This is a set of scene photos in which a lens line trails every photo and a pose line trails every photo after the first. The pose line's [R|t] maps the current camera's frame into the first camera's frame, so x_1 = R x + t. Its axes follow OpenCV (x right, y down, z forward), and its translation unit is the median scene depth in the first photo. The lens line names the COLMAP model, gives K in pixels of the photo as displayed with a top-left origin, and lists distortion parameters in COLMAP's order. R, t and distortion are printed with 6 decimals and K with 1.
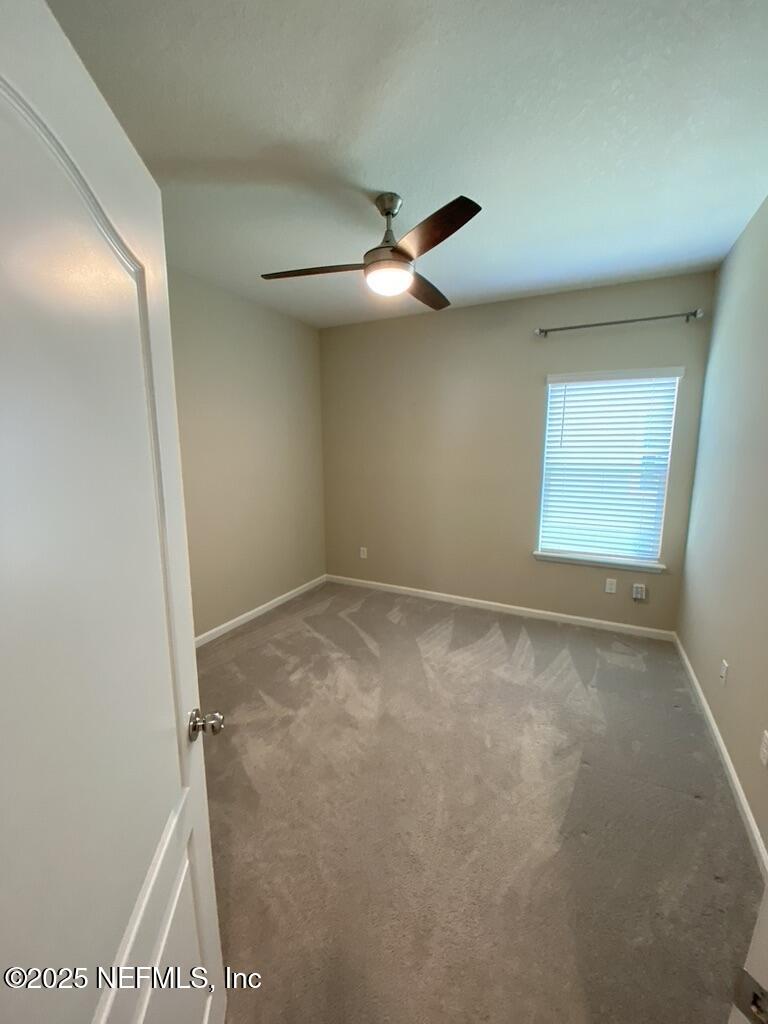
lens RADIAL K [[406.4, 0, 386.6], [0, 406.4, 508.9], [0, 0, 1]] dist [-0.018849, -0.000272]
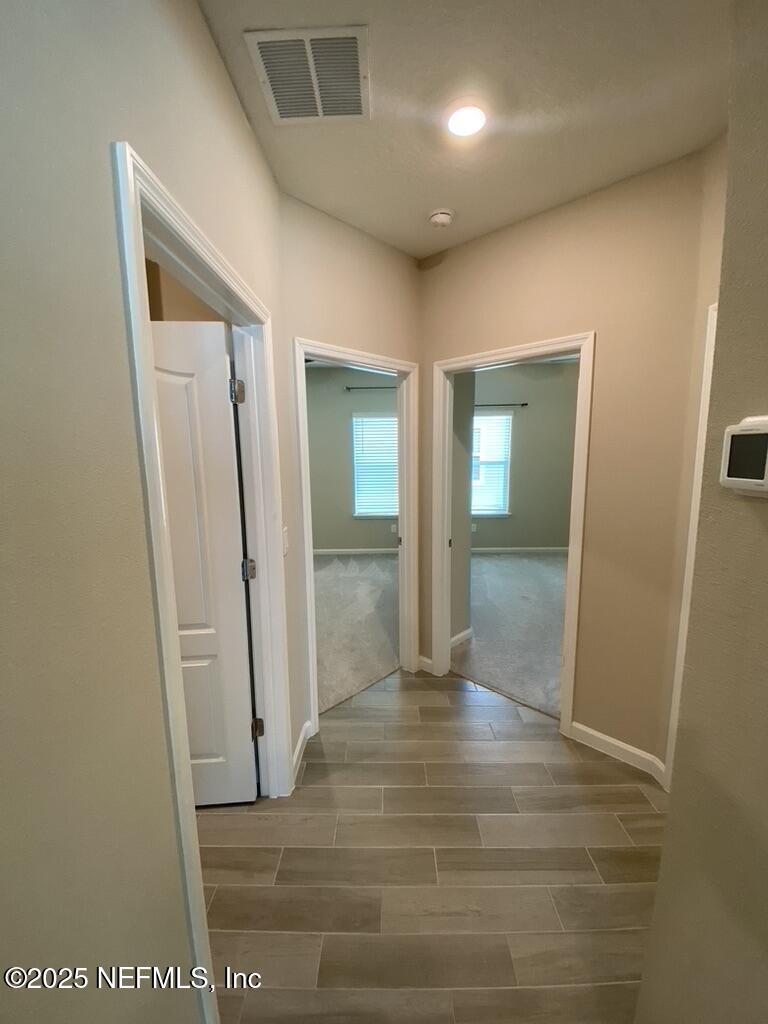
lens RADIAL K [[406.4, 0, 386.6], [0, 406.4, 508.9], [0, 0, 1]] dist [-0.018849, -0.000272]
pose [[0.897878, -0.080284, 0.432861, -0.266217], [0.082797, 0.996481, 0.013075, 0.073666], [-0.432388, 0.024100, 0.901366, -0.649449]]
